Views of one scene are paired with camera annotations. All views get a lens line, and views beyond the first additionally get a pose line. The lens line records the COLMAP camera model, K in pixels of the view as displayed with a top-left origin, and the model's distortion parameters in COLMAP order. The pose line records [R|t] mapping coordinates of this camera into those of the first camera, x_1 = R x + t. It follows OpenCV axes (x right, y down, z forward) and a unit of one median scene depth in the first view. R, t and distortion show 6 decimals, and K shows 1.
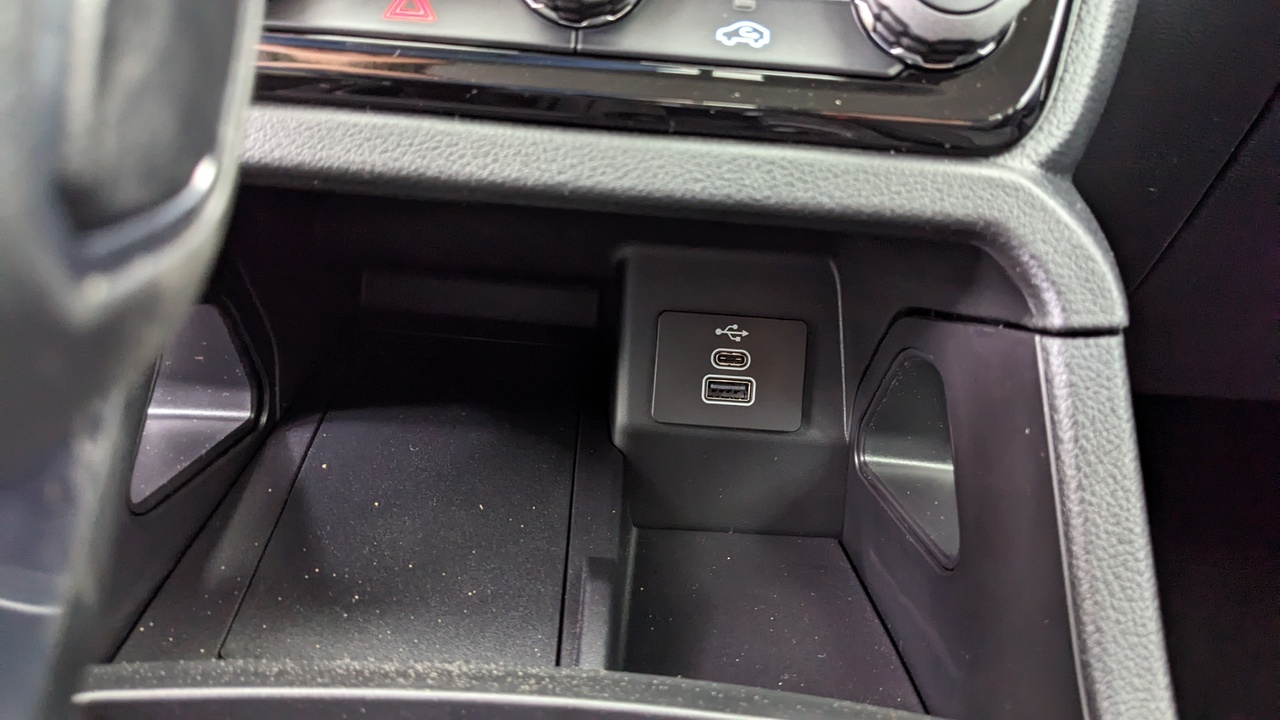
lens RADIAL K [[1016.4, 0, 631.5], [0, 1016.4, 366.9], [0, 0, 1]] dist [0.043755, -0.084471]
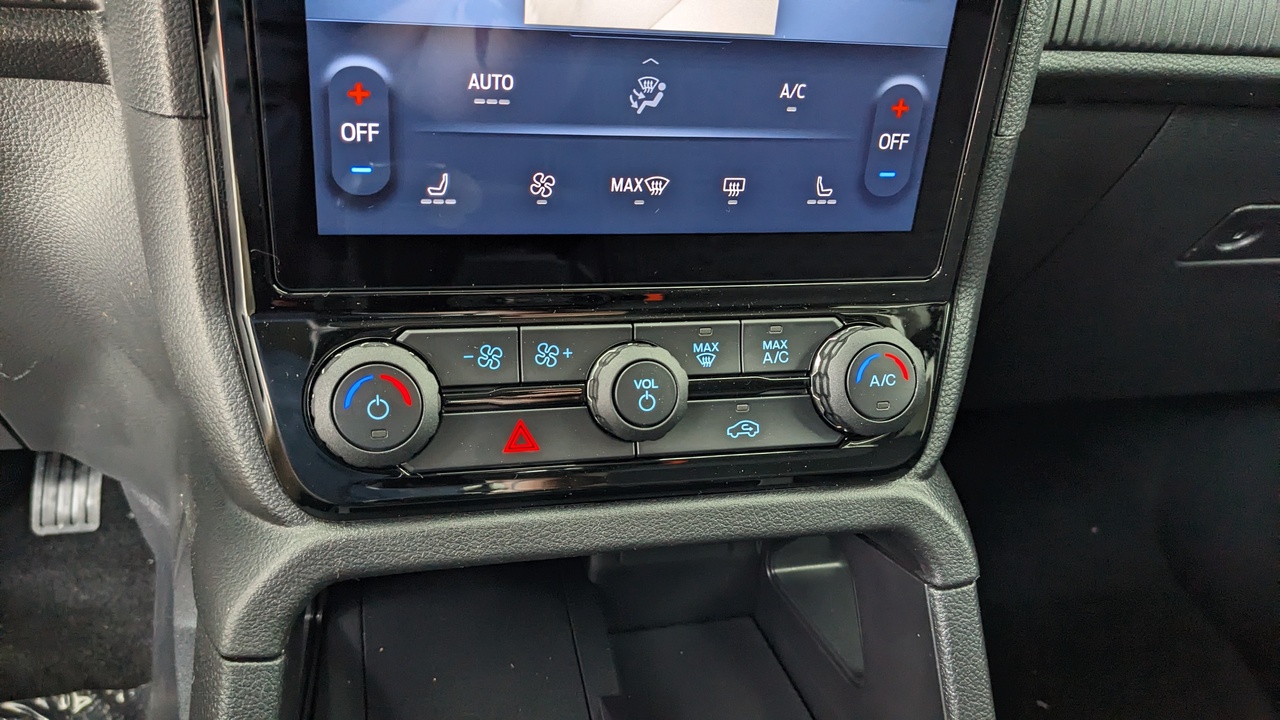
lens RADIAL K [[1016.4, 0, 623.7], [0, 1016.4, 379.4], [0, 0, 1]] dist [0.043755, -0.084471]
pose [[0.971565, -0.108900, 0.210243, -0.360178], [0.068806, 0.979489, 0.189384, -0.685881], [-0.226555, -0.169533, 0.959131, -0.360059]]
